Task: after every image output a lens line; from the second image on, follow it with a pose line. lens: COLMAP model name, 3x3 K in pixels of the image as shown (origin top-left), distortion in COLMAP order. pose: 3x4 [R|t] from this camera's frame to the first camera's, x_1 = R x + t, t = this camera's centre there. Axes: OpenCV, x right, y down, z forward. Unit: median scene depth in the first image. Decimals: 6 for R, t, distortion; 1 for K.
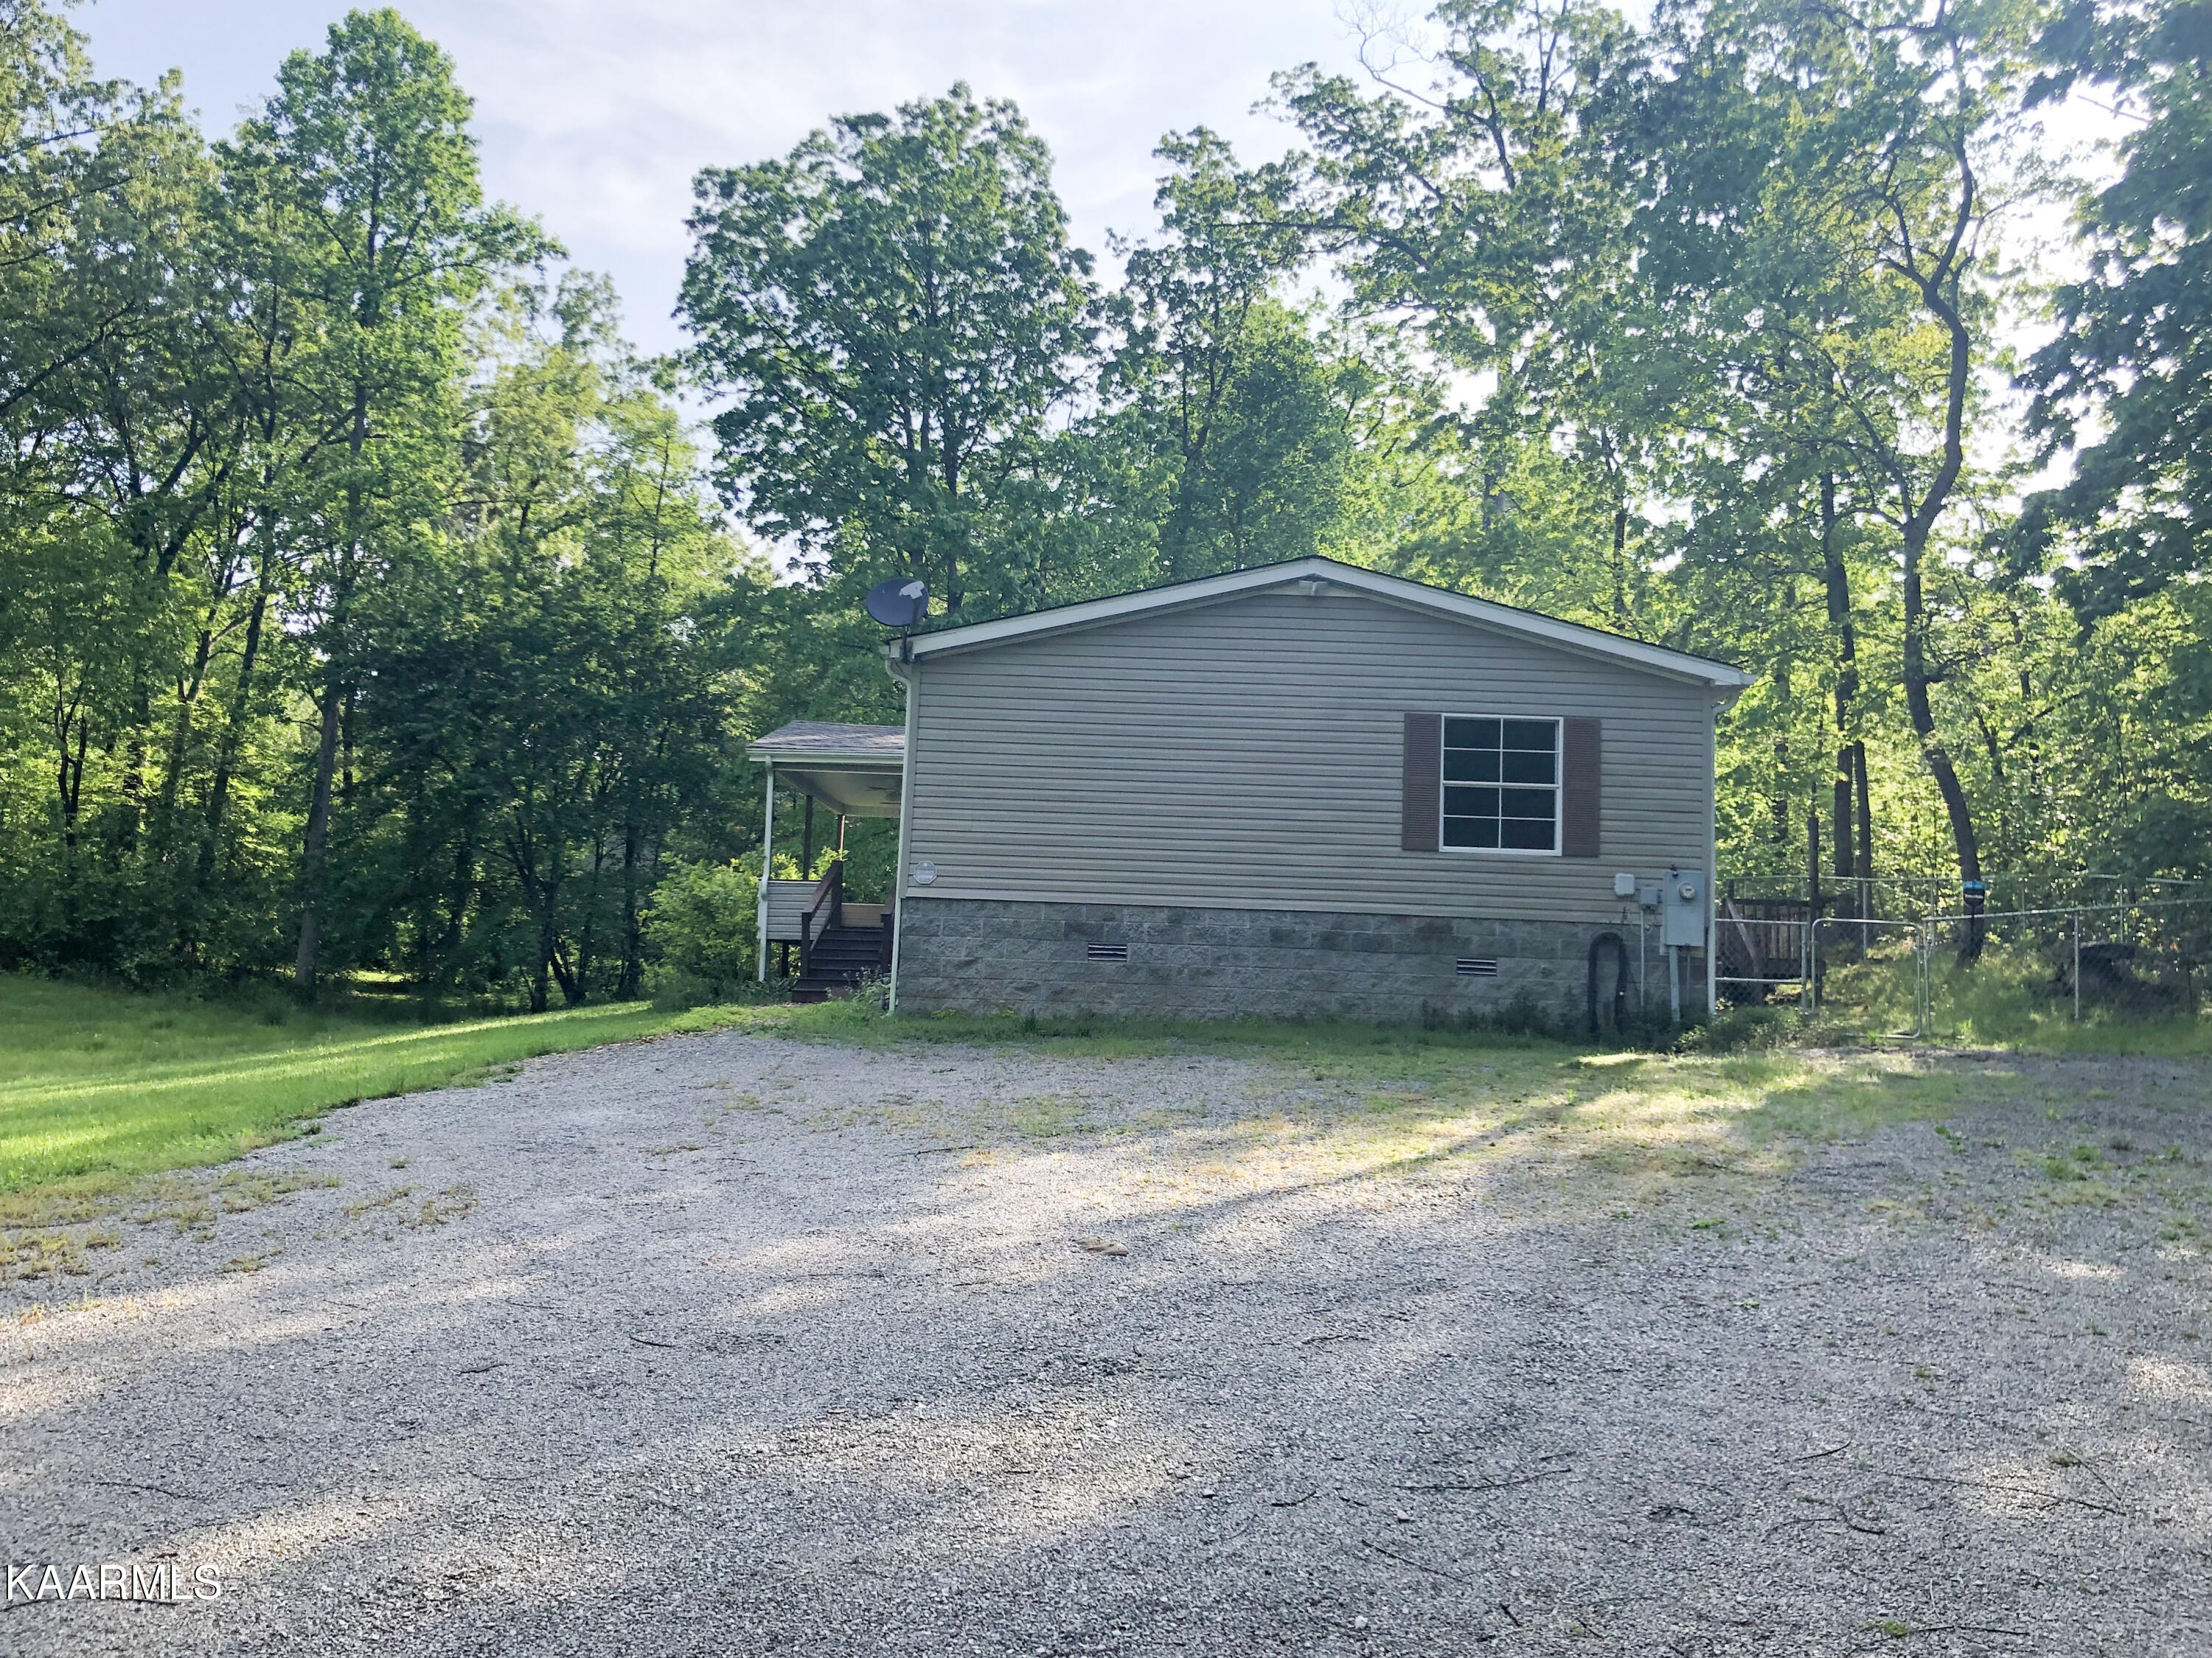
lens RADIAL K [[1869.3, 0, 1138.5], [0, 1869.3, 771.6], [0, 0, 1]] dist [0.129211, -0.377377]
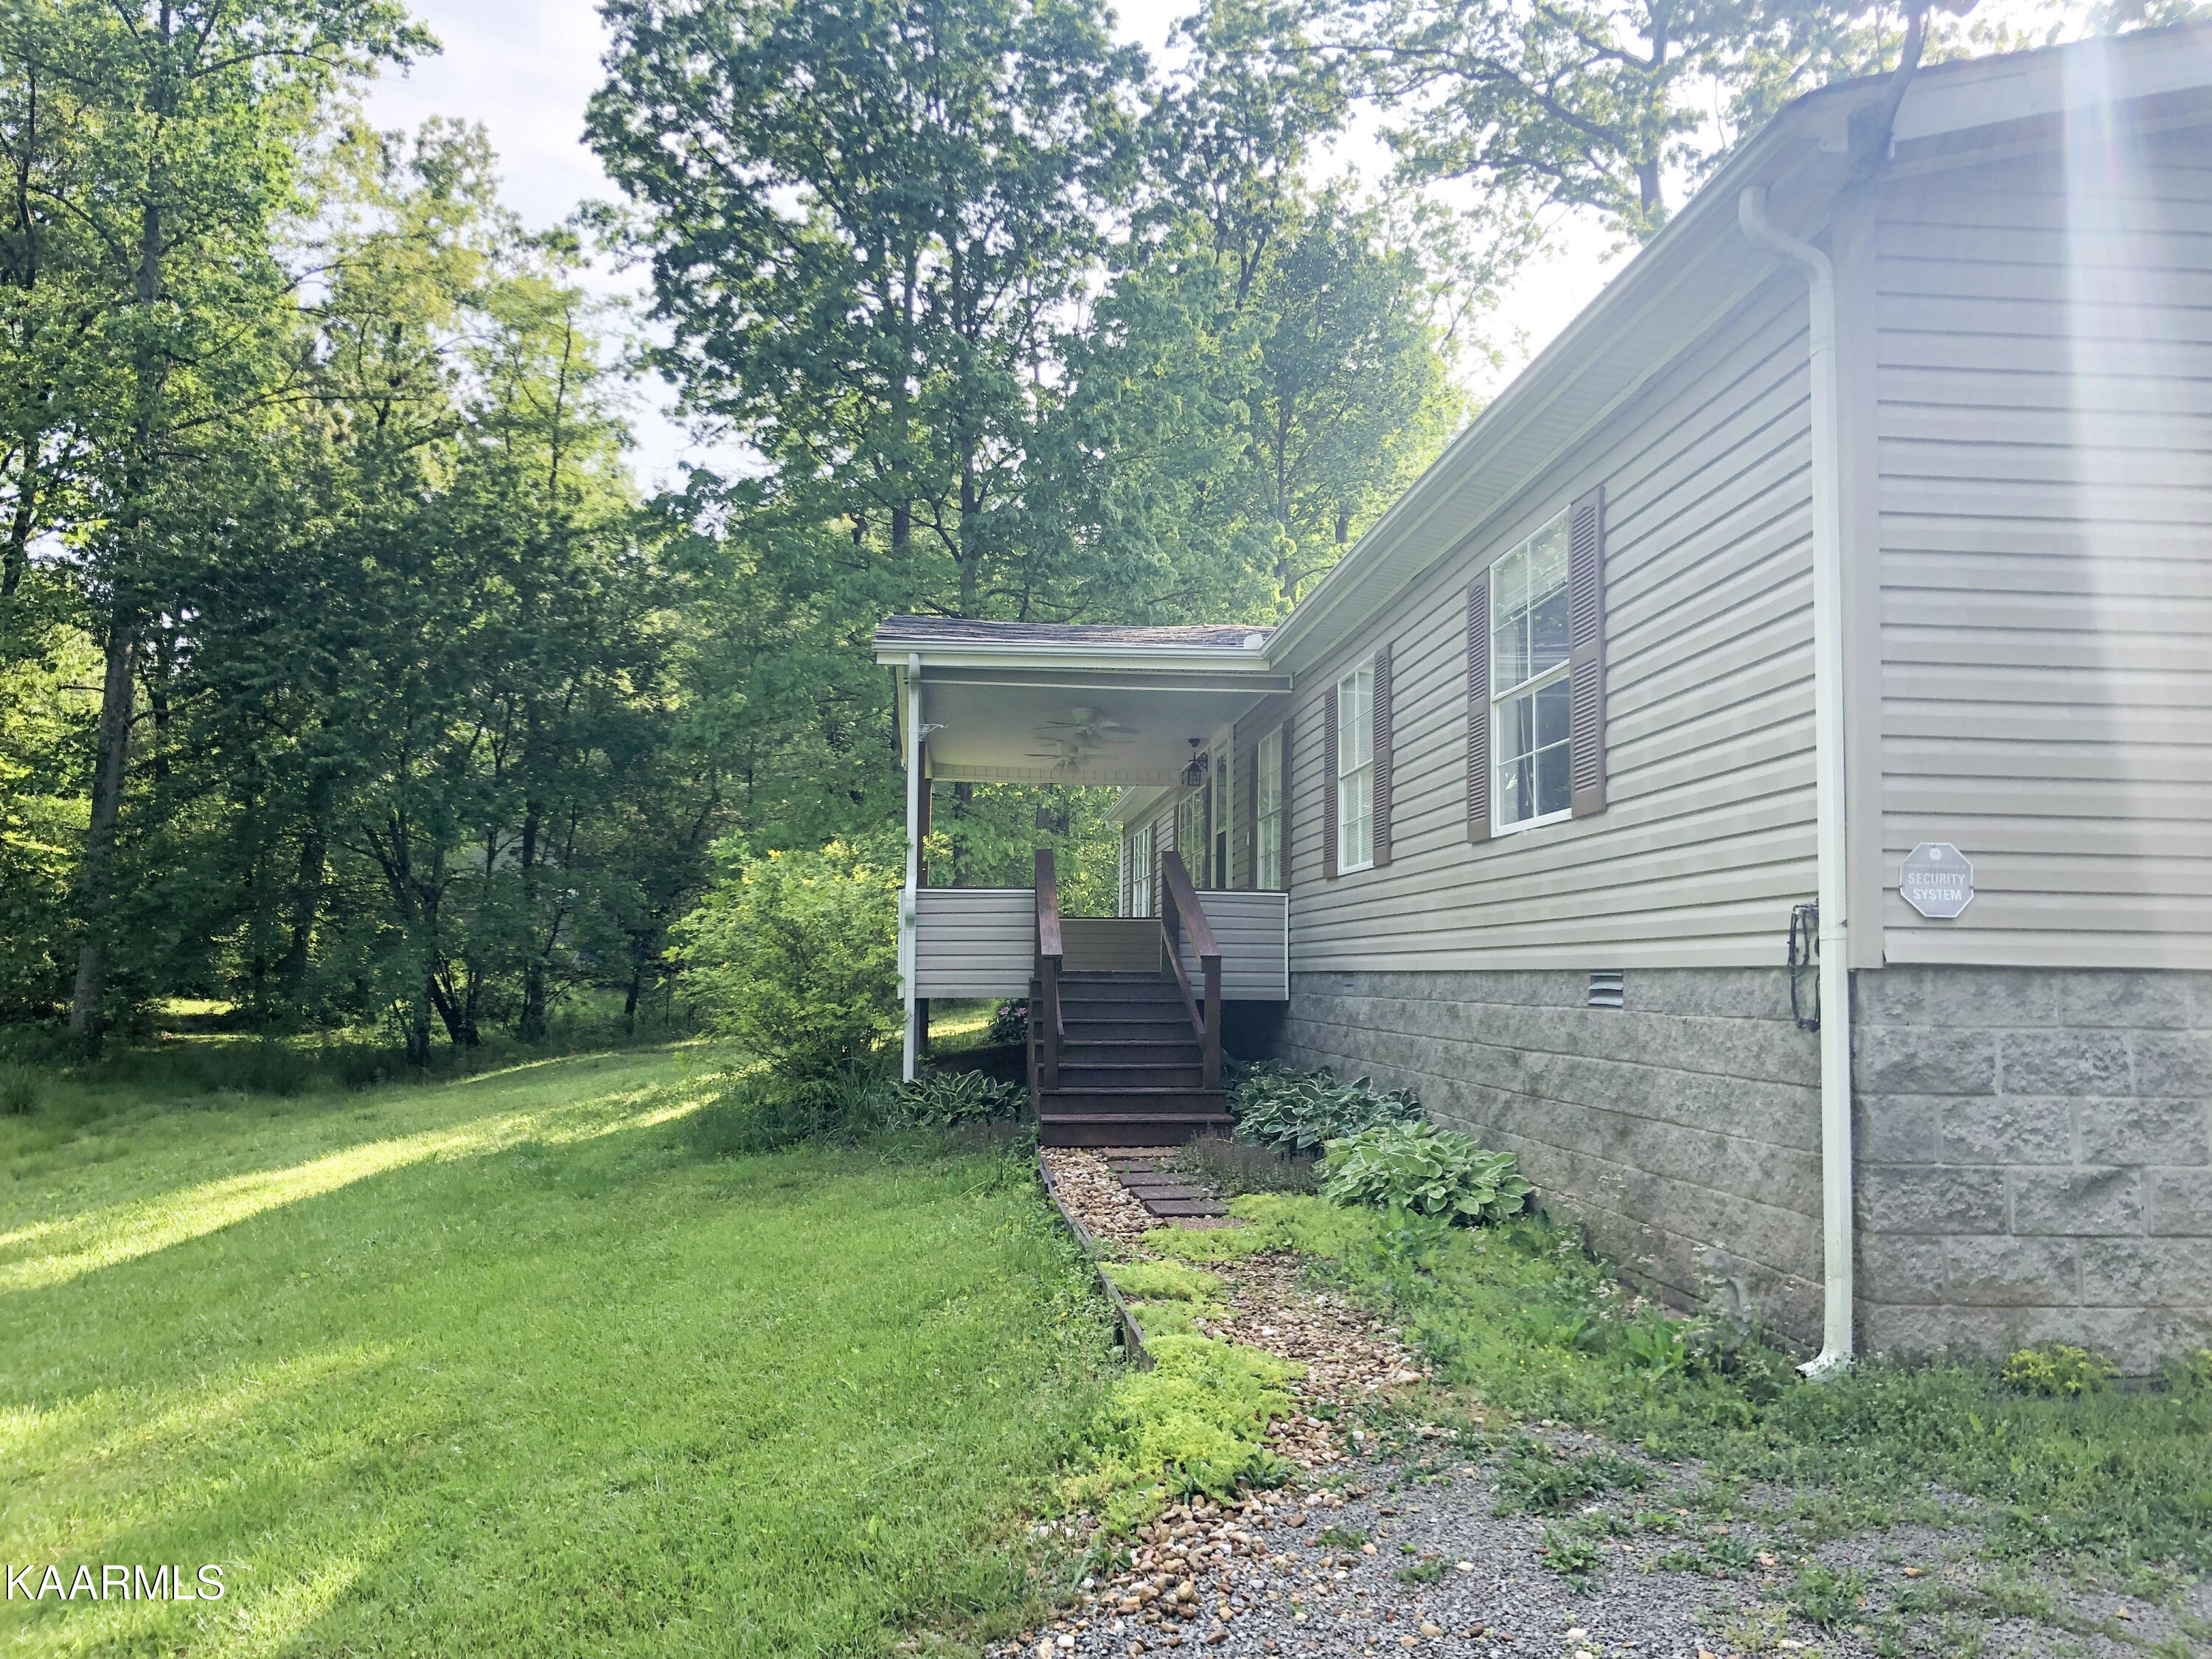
lens RADIAL K [[1825.9, 0, 1135.8], [0, 1825.9, 795.9], [0, 0, 1]] dist [0.015181, 0.001533]
pose [[0.996441, -0.010076, 0.083684, -0.099428], [0.008564, 0.999794, 0.018410, 0.012619], [-0.083853, -0.017628, 0.996322, 0.269746]]
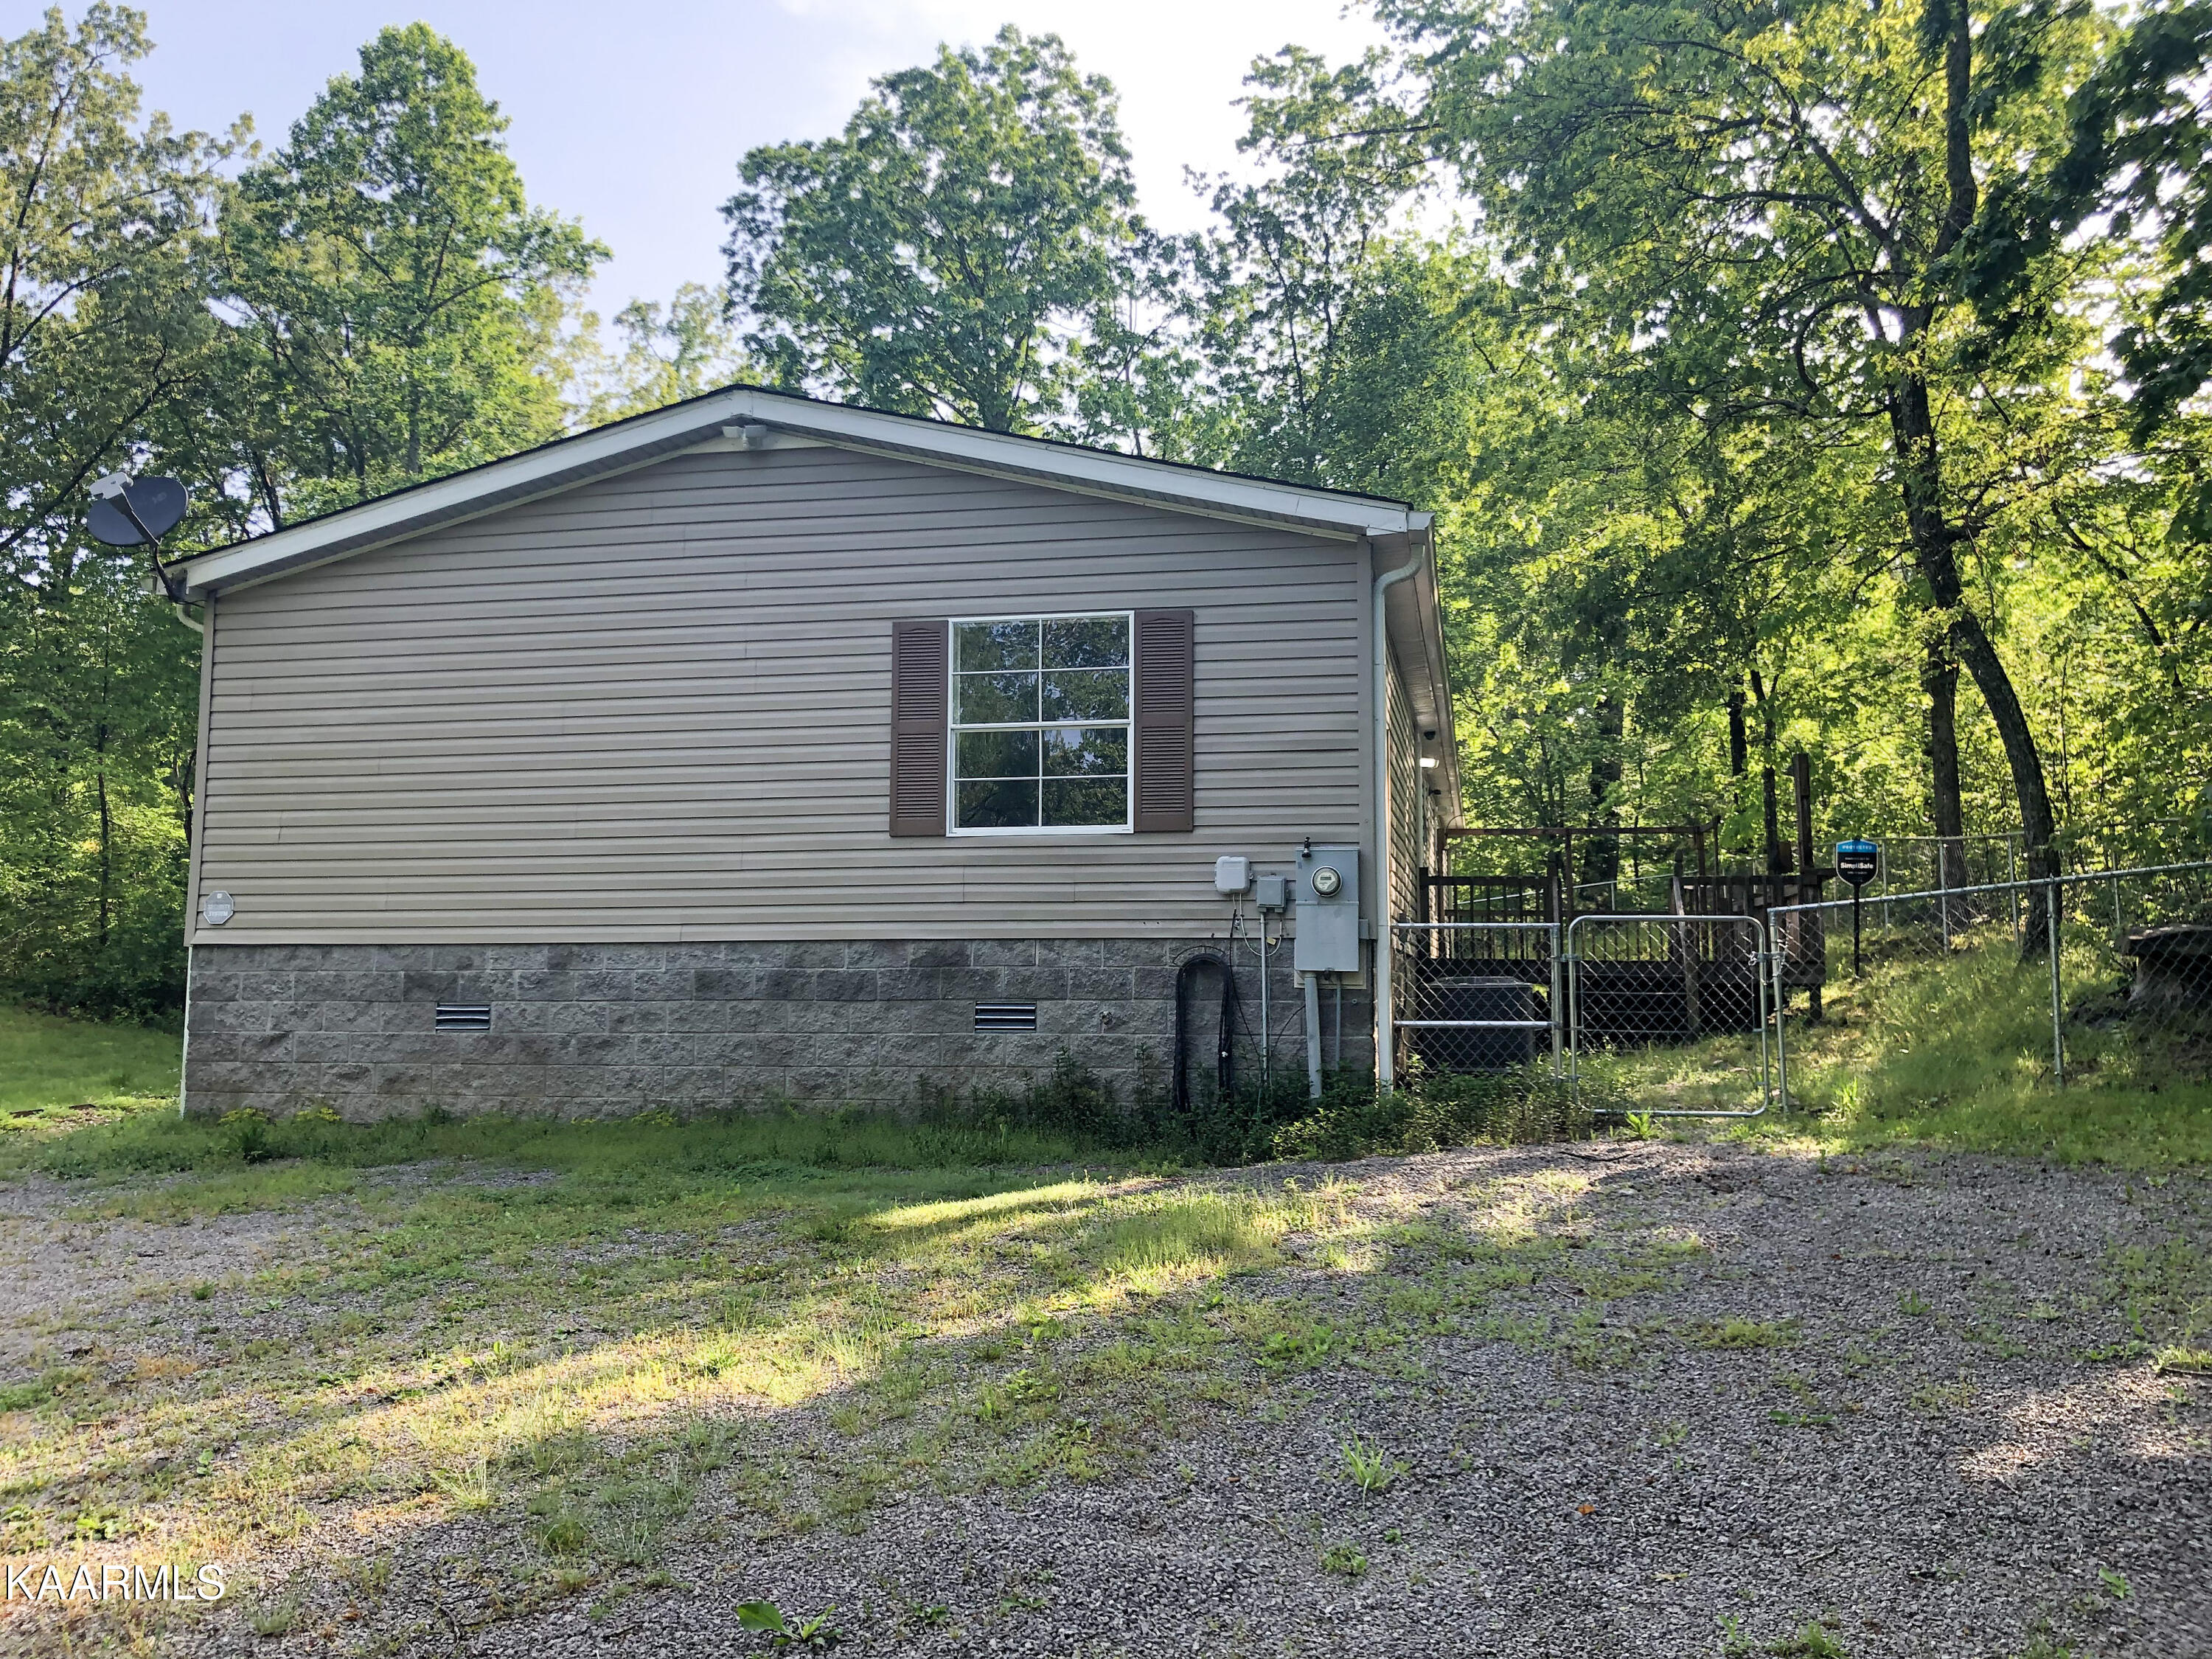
lens RADIAL K [[1793.6, 0, 1124.9], [0, 1793.6, 771.9], [0, 0, 1]] dist [0.129951, -0.365925]
pose [[0.979188, -0.059453, -0.194051, 0.126865], [0.059235, 0.998220, -0.006929, 0.010722], [0.194117, -0.004709, 0.980967, 0.156990]]
